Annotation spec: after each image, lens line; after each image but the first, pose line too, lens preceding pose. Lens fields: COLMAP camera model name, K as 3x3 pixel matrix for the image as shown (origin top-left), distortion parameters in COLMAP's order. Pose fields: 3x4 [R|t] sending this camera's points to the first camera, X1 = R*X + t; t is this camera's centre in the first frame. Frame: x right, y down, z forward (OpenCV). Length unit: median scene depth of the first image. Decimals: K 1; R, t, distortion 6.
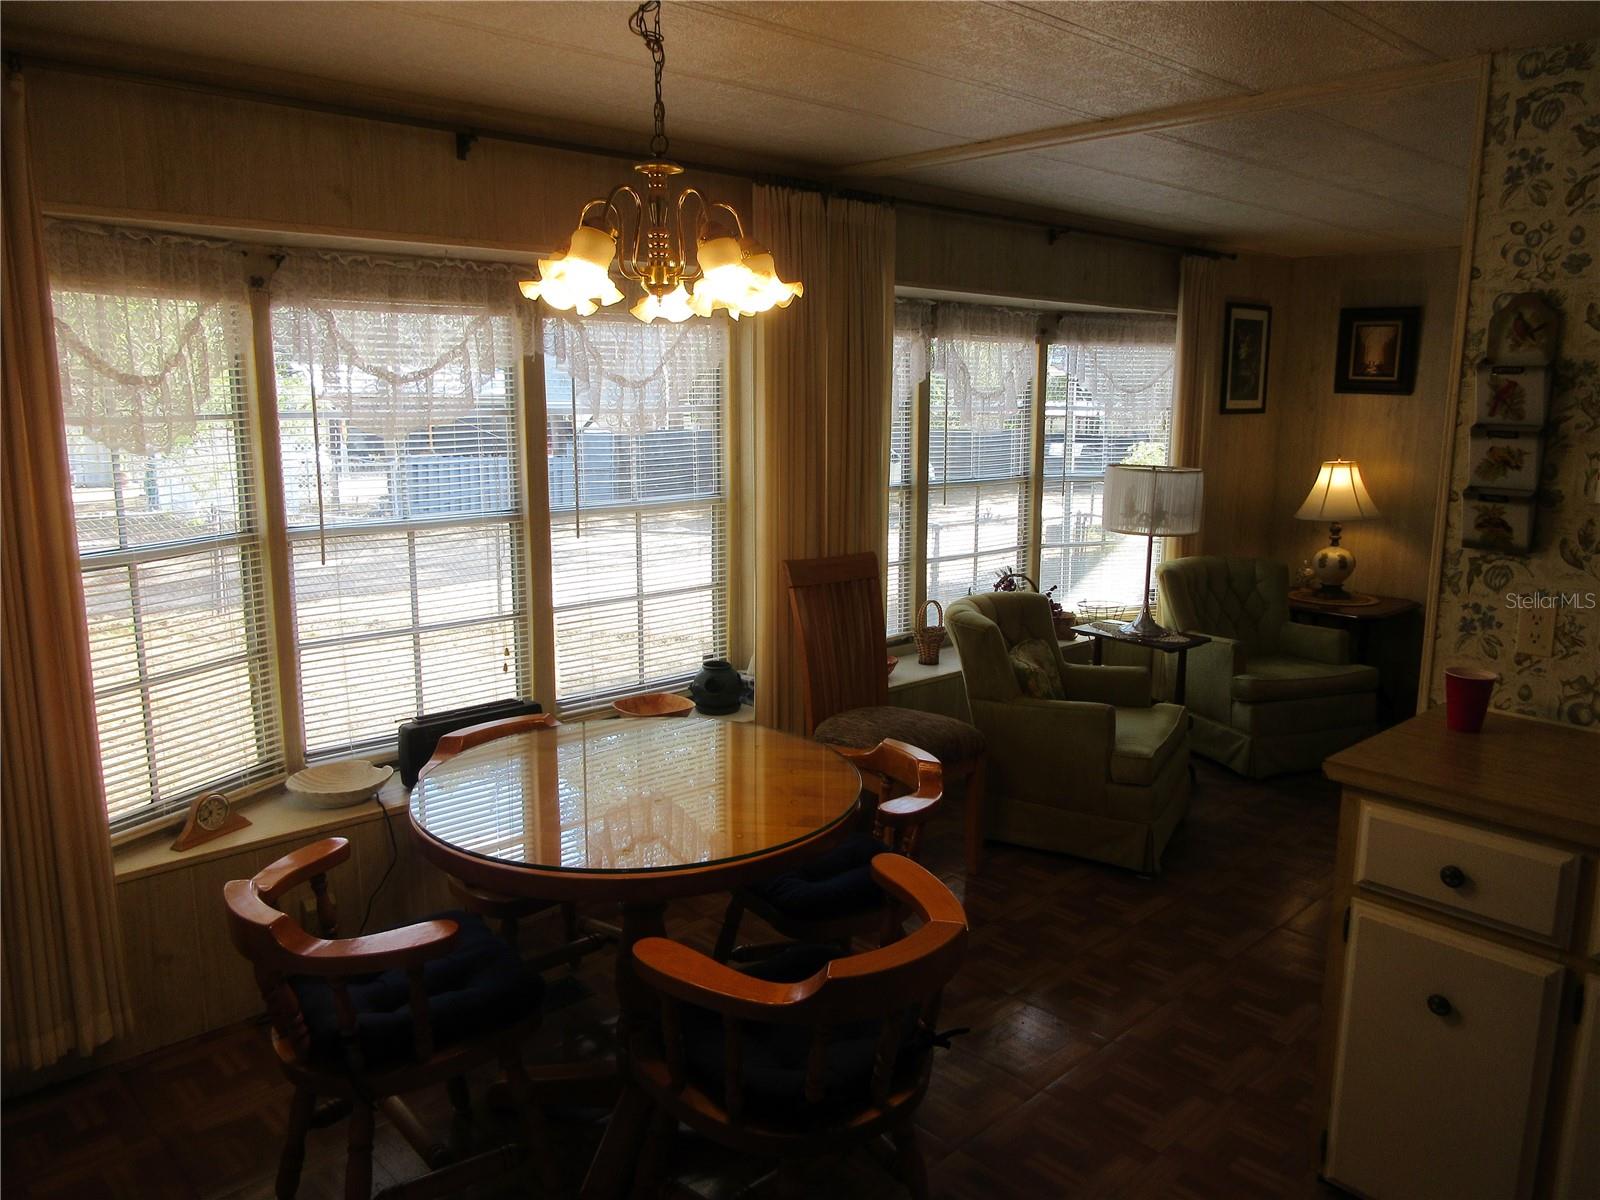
lens RADIAL K [[1187.1, 0, 797.4], [0, 1187.1, 593.6], [0, 0, 1]] dist [-0.006600, 0.005000]
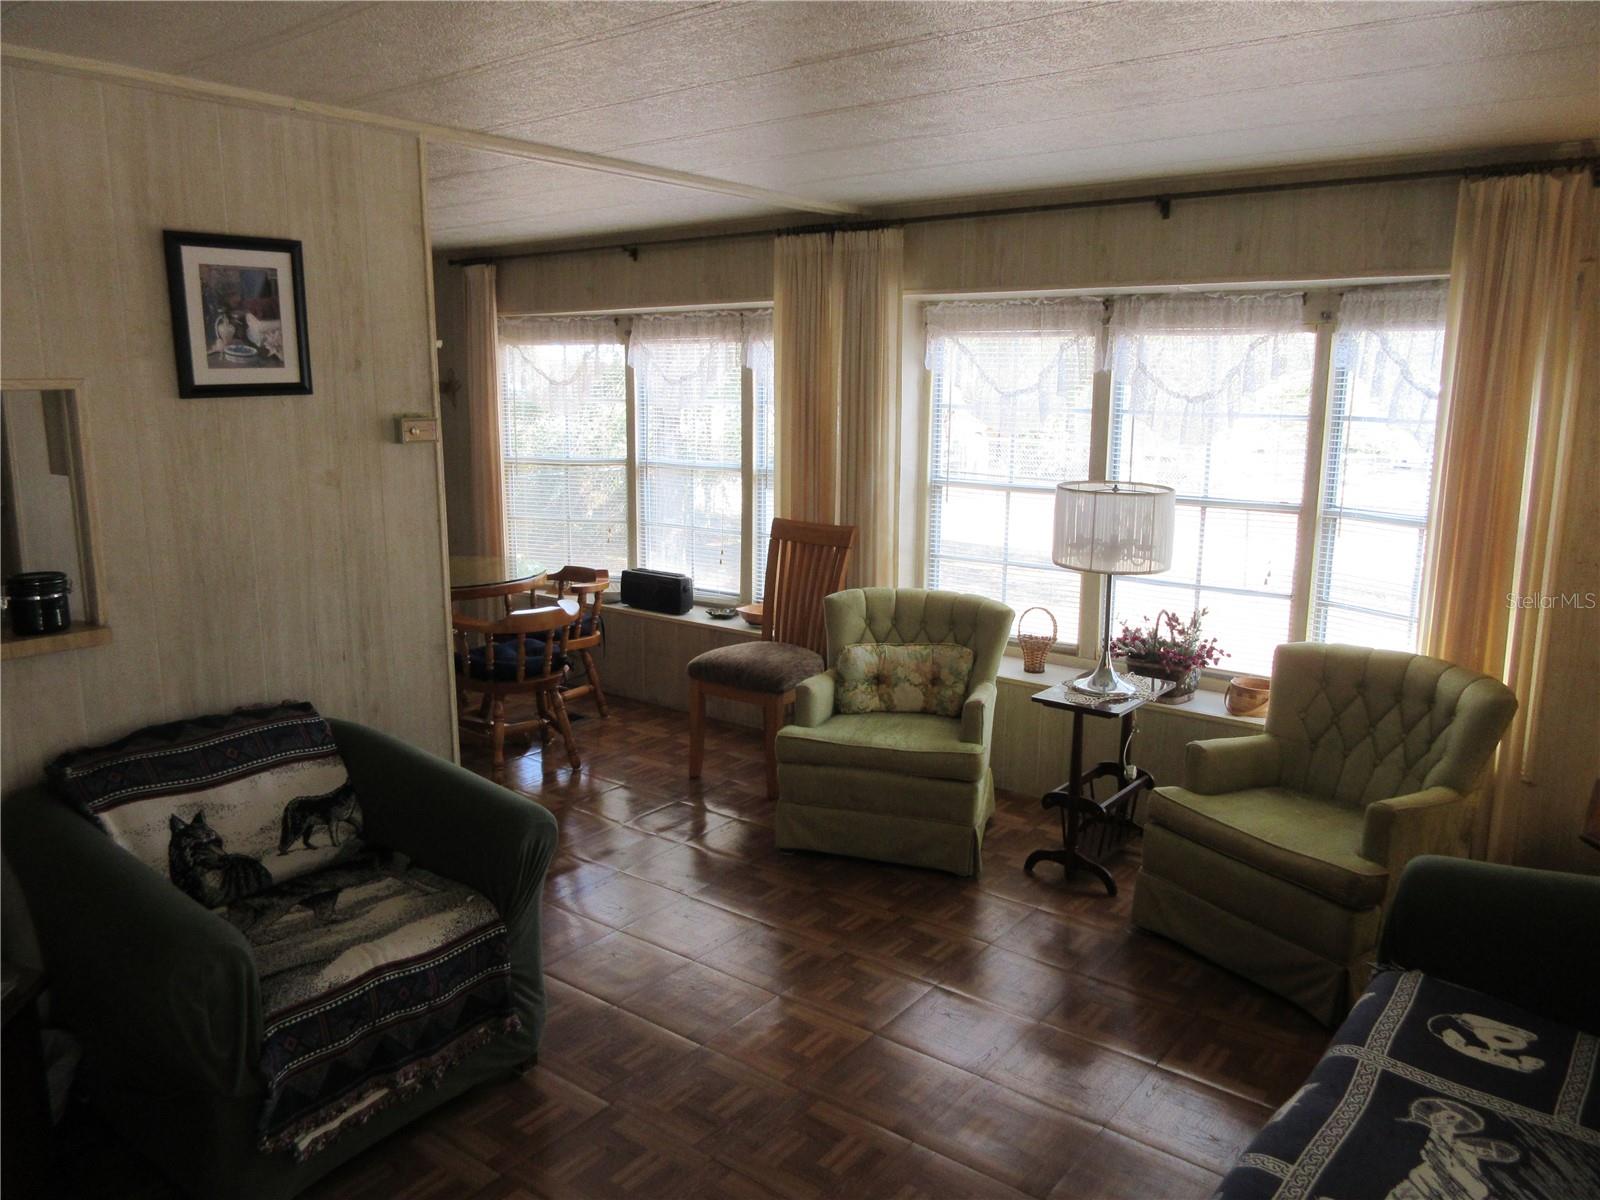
lens RADIAL K [[1187.1, 0, 797.4], [0, 1187.1, 593.6], [0, 0, 1]] dist [-0.006600, 0.005000]
pose [[0.155622, 0.154610, -0.975642, 1.204211], [-0.189803, 0.973952, 0.124067, -0.104330], [0.969410, 0.165873, 0.180914, 0.741539]]
